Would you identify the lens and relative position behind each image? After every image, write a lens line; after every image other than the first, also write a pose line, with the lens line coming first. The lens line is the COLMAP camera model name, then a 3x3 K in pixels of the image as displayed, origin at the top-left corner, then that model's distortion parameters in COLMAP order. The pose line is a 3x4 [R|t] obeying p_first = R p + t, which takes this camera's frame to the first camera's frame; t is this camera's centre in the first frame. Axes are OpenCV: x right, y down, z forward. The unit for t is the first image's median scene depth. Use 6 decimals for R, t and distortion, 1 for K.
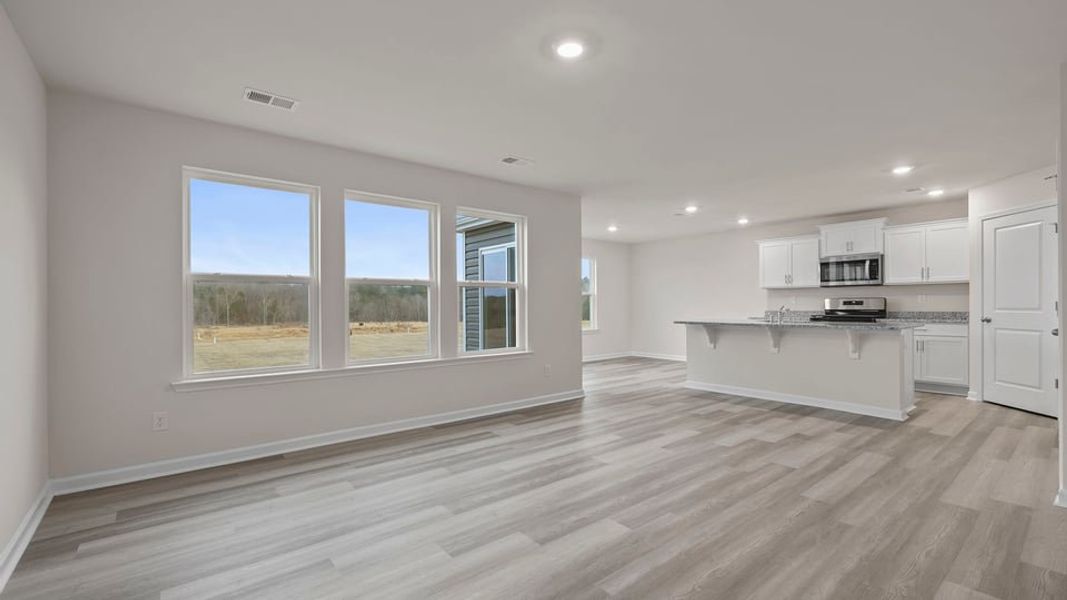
lens RADIAL K [[456.6, 0, 536.3], [0, 456.6, 299.3], [0, 0, 1]] dist [0.010432, -0.000145]
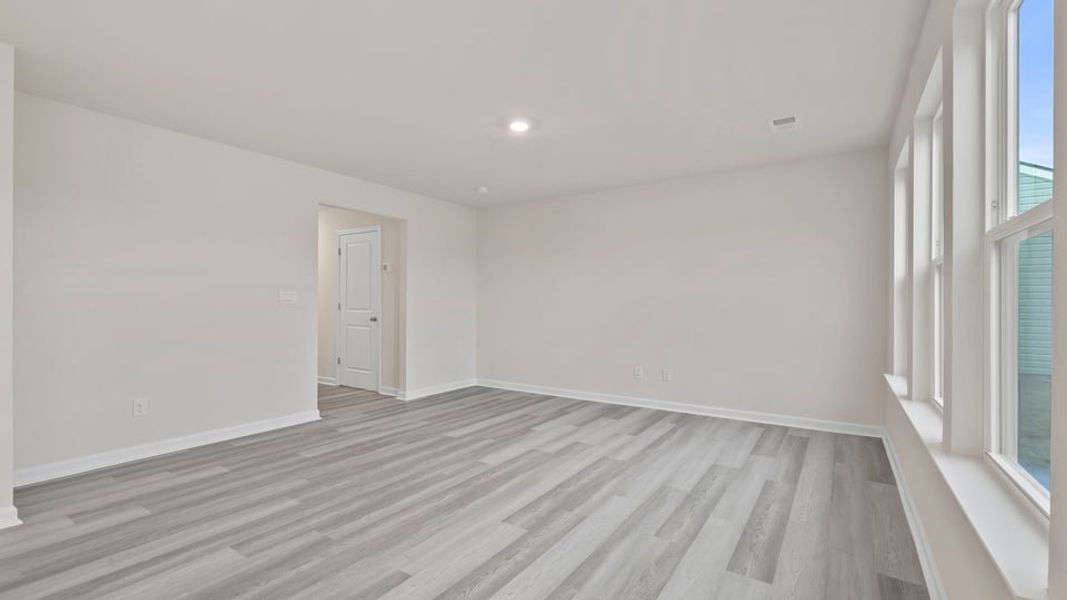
lens RADIAL K [[456.6, 0, 530.5], [0, 456.6, 302.3], [0, 0, 1]] dist [0.010432, -0.000145]
pose [[-0.960351, 0.001644, -0.278788, 0.280963], [0.006865, 0.999819, -0.017753, 0.019271], [0.278708, -0.018963, -0.960189, 1.522945]]
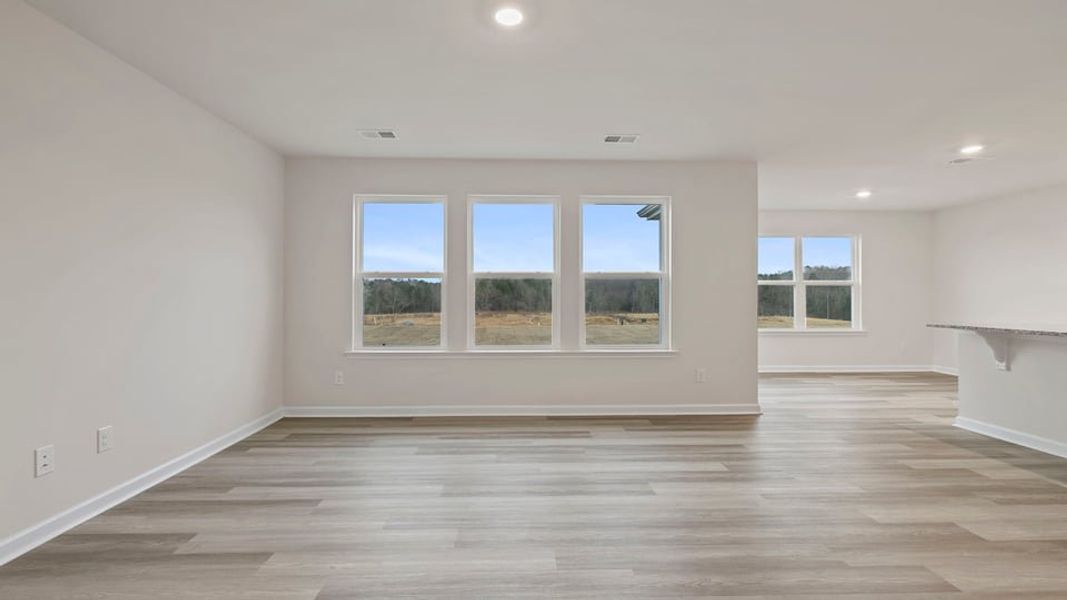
lens RADIAL K [[456.6, 0, 533.2], [0, 456.6, 298.7], [0, 0, 1]] dist [0.010432, -0.000145]
pose [[0.795782, 0.006206, -0.605551, 0.418777], [0.001926, 0.999916, 0.012778, 0.003036], [0.605580, -0.011335, 0.795704, 0.202295]]
